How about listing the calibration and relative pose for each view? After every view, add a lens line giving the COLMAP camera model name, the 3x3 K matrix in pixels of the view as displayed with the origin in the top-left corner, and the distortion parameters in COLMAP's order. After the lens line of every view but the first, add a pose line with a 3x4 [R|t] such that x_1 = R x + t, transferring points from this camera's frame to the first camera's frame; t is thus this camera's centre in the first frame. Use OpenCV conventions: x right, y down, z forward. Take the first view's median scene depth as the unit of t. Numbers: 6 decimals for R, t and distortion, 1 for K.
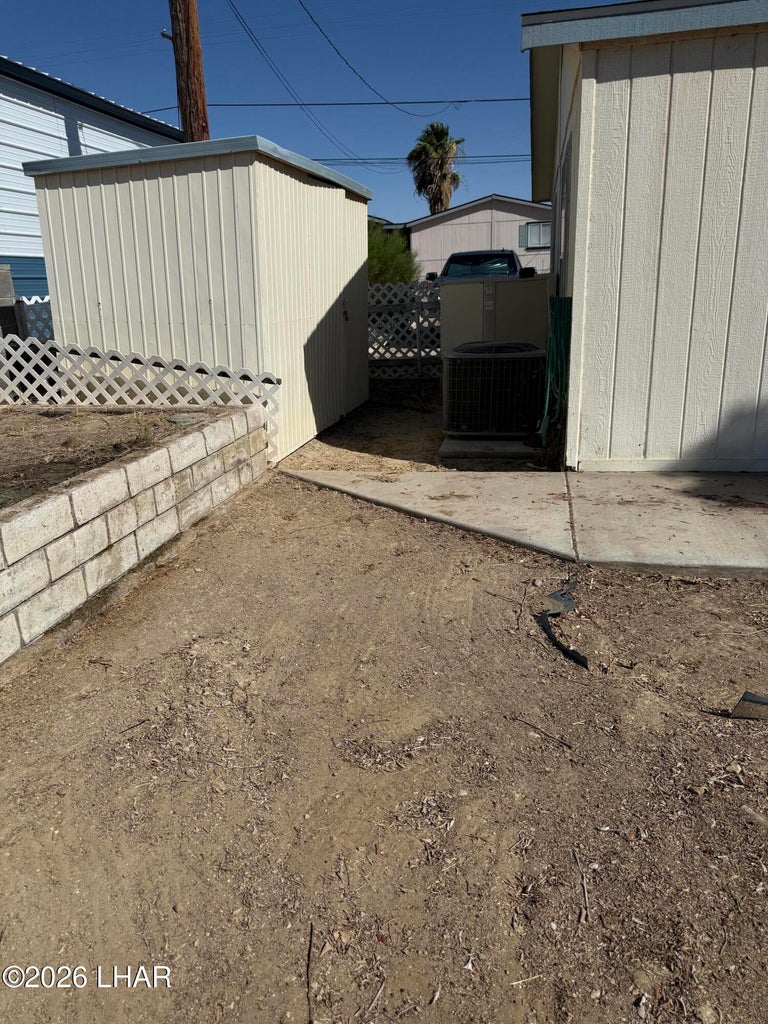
lens RADIAL K [[724.2, 0, 383.3], [0, 724.2, 513.5], [0, 0, 1]] dist [0.003663, -0.001683]
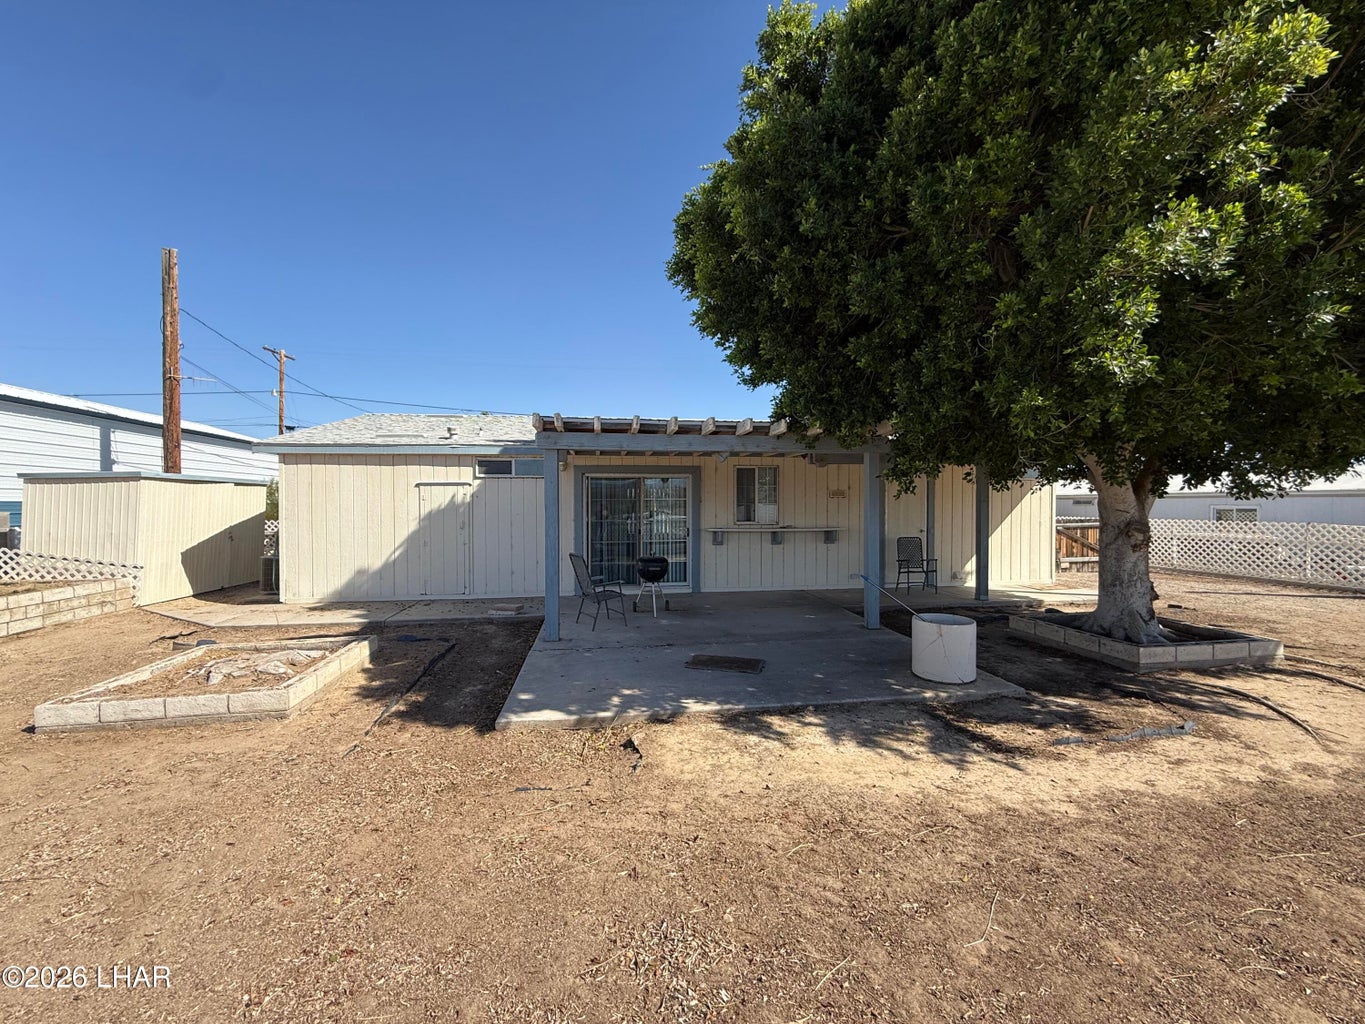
lens RADIAL K [[543.0, 0, 682.6], [0, 543.0, 505.7], [0, 0, 1]] dist [0.000922, 0.000043]
pose [[0.942190, 0.034934, 0.333252, 0.843502], [0.069298, 0.952734, -0.295796, 0.245408], [-0.327834, 0.301790, 0.895236, -1.104128]]
